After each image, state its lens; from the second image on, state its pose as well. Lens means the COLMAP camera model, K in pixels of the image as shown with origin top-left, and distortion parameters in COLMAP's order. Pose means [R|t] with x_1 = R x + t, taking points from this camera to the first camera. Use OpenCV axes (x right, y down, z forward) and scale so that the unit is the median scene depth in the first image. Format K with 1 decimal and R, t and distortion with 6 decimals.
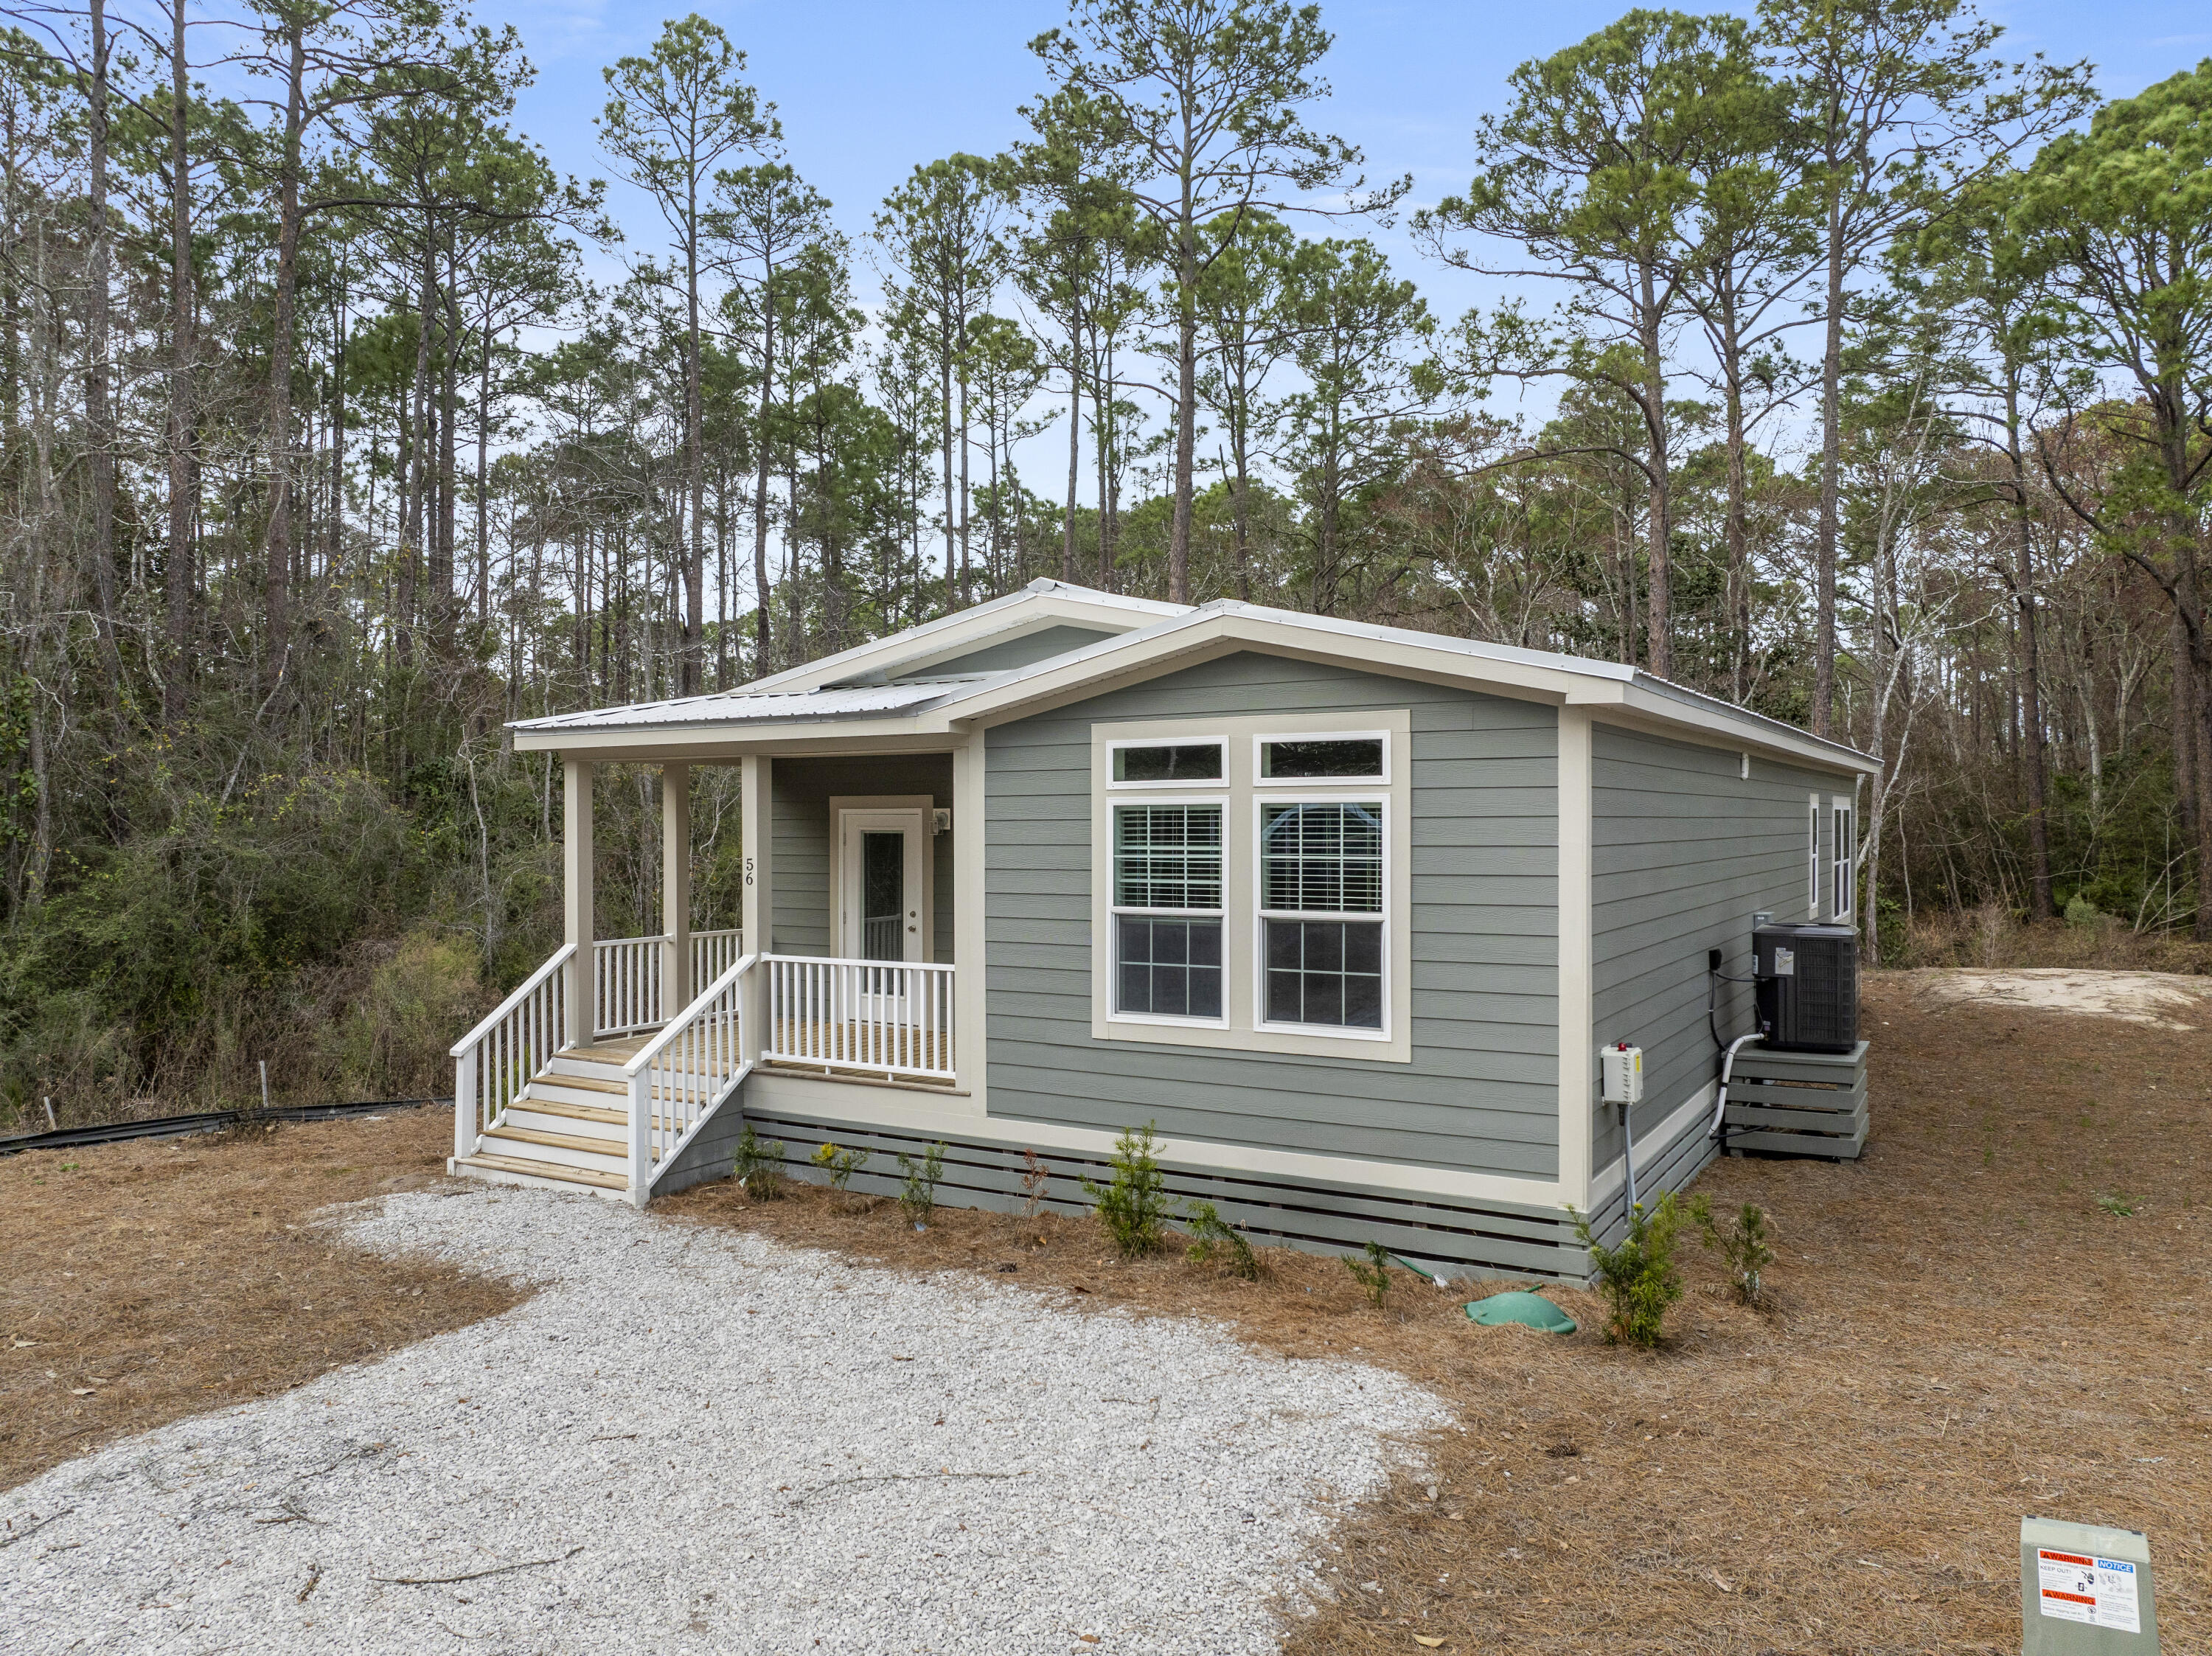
lens RADIAL K [[1546.9, 0, 1105.2], [0, 1546.9, 824.8], [0, 0, 1]] dist [-0.031880, 0.003649]
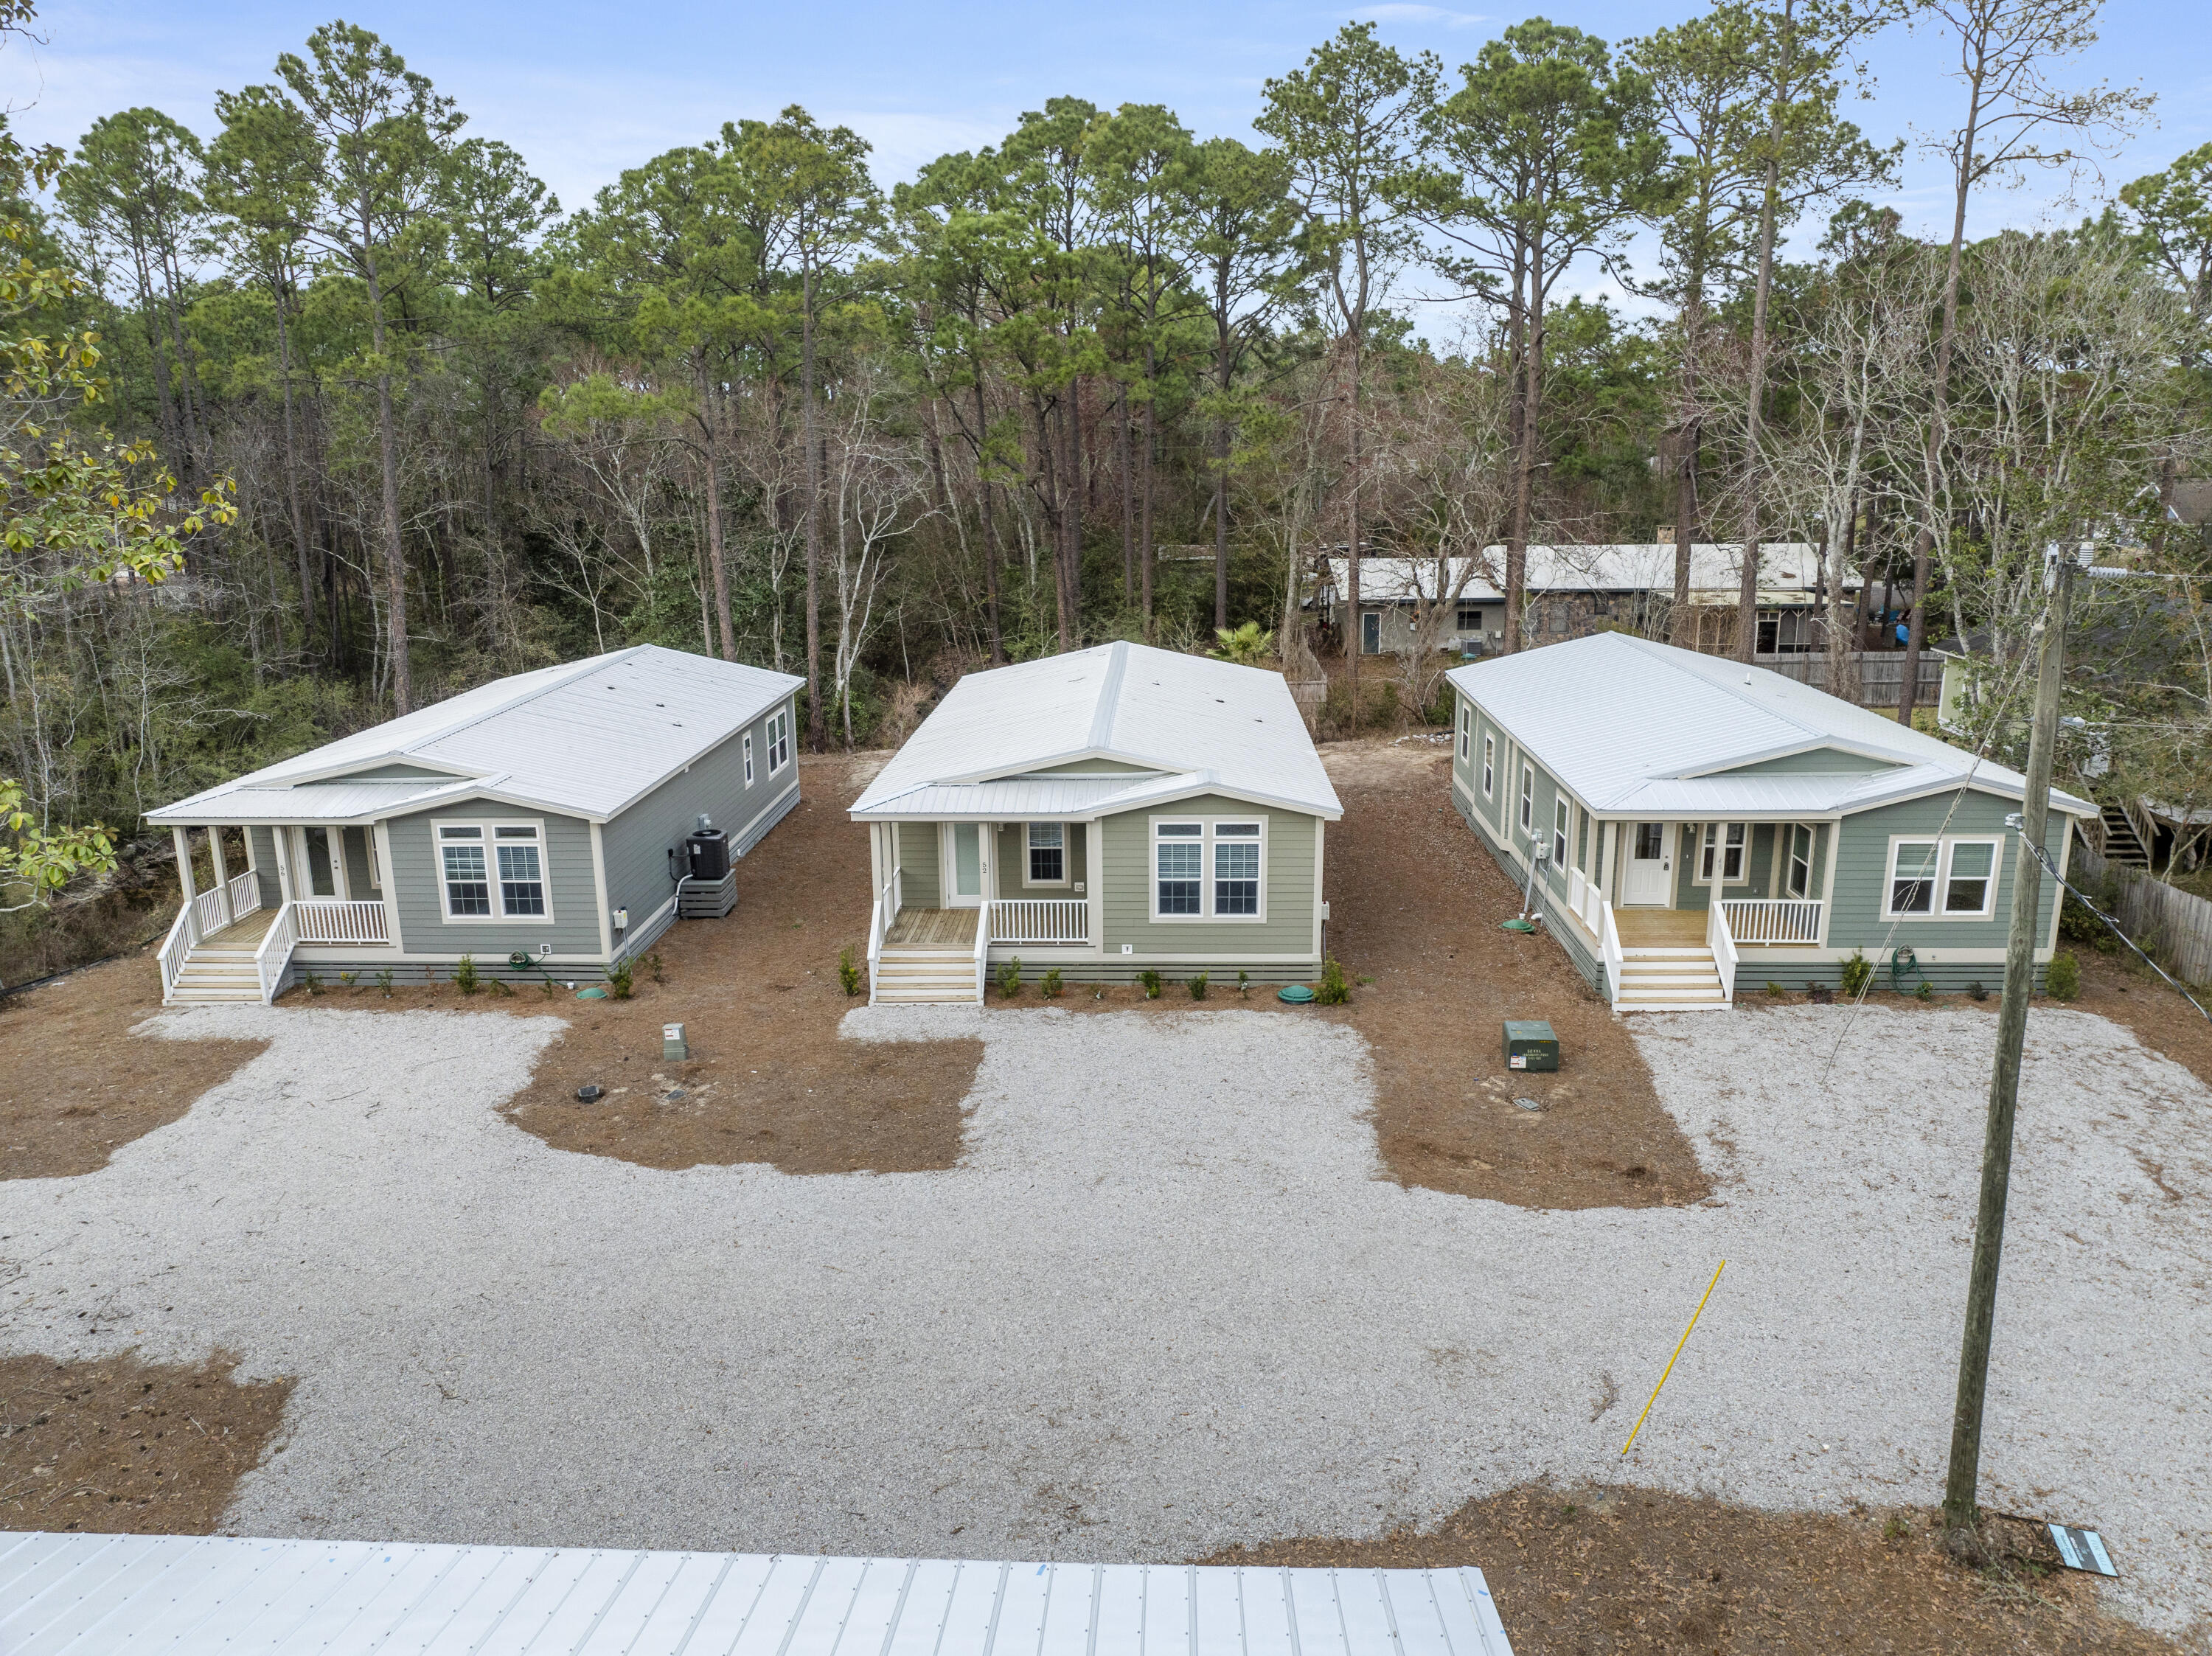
lens RADIAL K [[1546.9, 0, 1105.2], [0, 1546.9, 824.8], [0, 0, 1]] dist [-0.031880, 0.003649]
pose [[0.875925, -0.121925, 0.466787, -0.262851], [0.005198, 0.969868, 0.243576, -0.796439], [-0.482420, -0.210928, 0.850165, -2.173266]]
